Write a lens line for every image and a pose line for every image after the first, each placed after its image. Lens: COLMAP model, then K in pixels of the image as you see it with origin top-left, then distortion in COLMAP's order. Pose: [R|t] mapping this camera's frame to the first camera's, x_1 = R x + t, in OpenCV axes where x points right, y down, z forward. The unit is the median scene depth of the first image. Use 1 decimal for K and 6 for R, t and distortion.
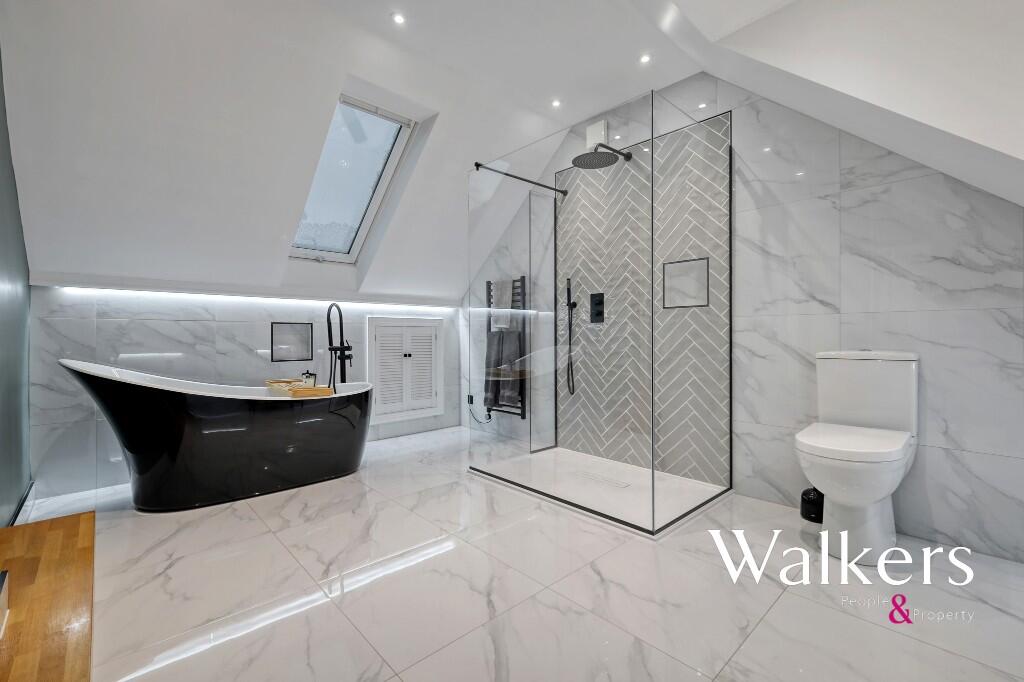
lens RADIAL K [[445.9, 0, 515.9], [0, 445.9, 333.8], [0, 0, 1]] dist [-0.001168, 0.001410]
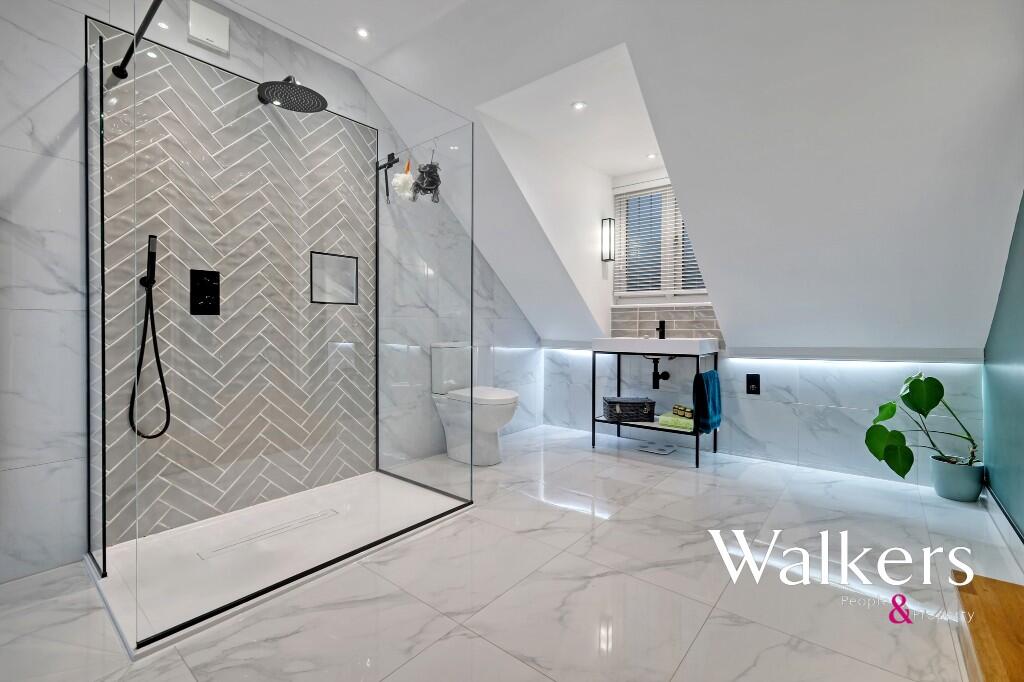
lens RADIAL K [[445.9, 0, 515.8], [0, 445.9, 336.5], [0, 0, 1]] dist [-0.001168, 0.001410]
pose [[-0.128744, -0.012210, 0.991603, -0.589655], [0.005141, 0.999903, 0.012980, 0.000166], [-0.991665, 0.006769, -0.128668, 0.710330]]
